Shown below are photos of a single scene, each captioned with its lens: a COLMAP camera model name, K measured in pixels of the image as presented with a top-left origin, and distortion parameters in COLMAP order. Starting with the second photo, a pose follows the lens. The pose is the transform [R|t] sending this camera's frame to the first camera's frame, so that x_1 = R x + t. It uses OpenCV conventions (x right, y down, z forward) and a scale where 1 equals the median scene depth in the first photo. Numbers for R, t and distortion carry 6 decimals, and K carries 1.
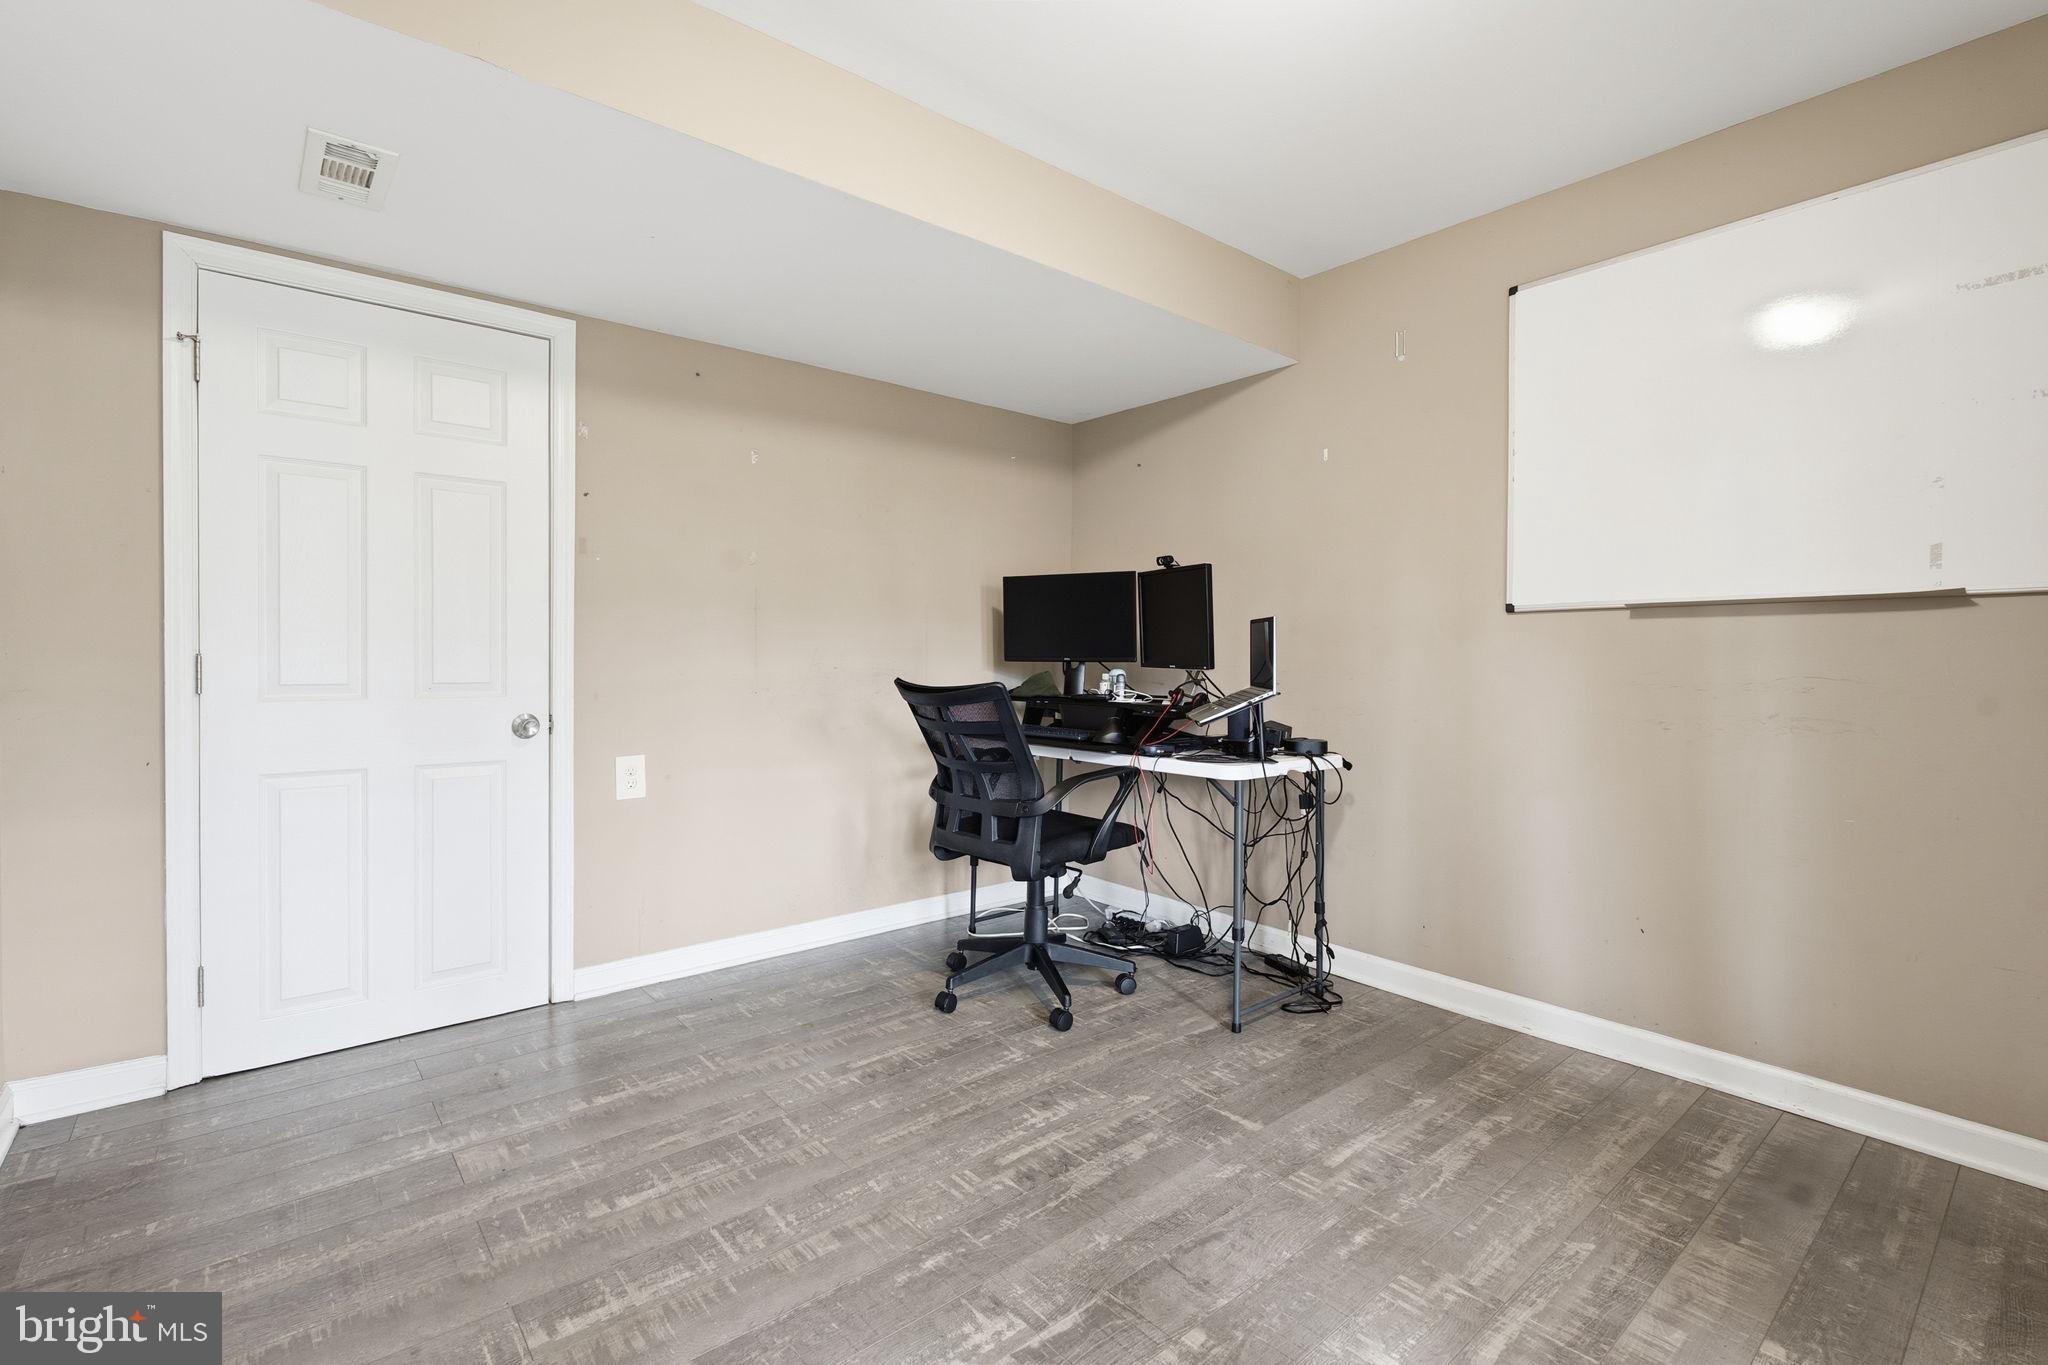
lens RADIAL K [[923.2, 0, 1010.2], [0, 923.2, 675.0], [0, 0, 1]] dist [-0.017767, -0.000049]
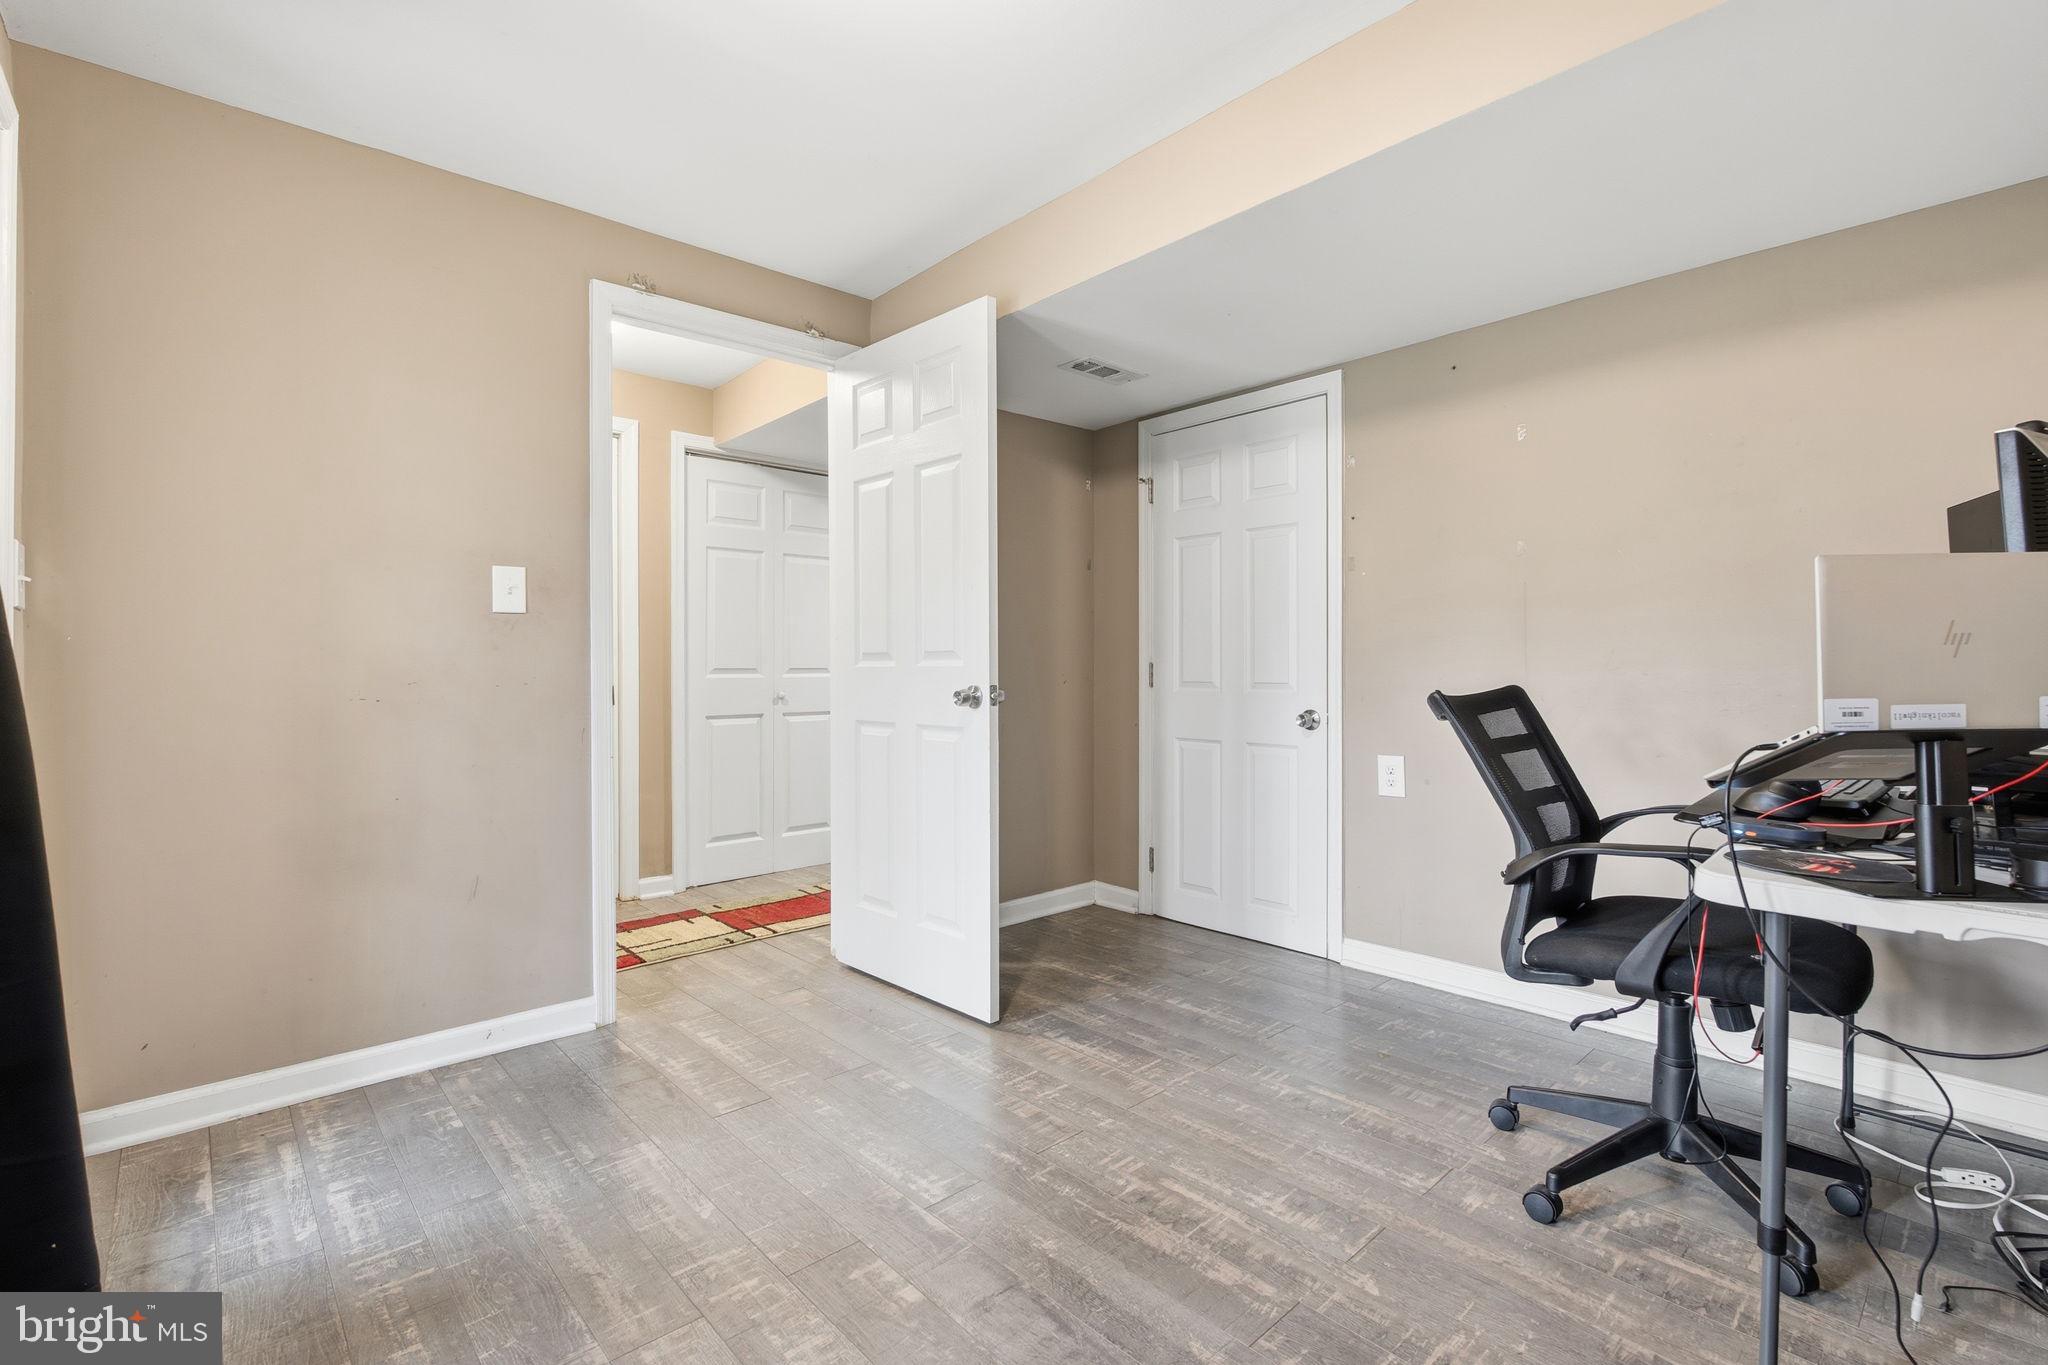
lens RADIAL K [[923.2, 0, 1007.3], [0, 923.2, 668.8], [0, 0, 1]] dist [-0.017767, -0.000049]
pose [[0.030881, 0.002865, -0.999519, 0.825642], [-0.017027, 0.999852, 0.002340, -0.008724], [0.999378, 0.016946, 0.030925, 0.690195]]
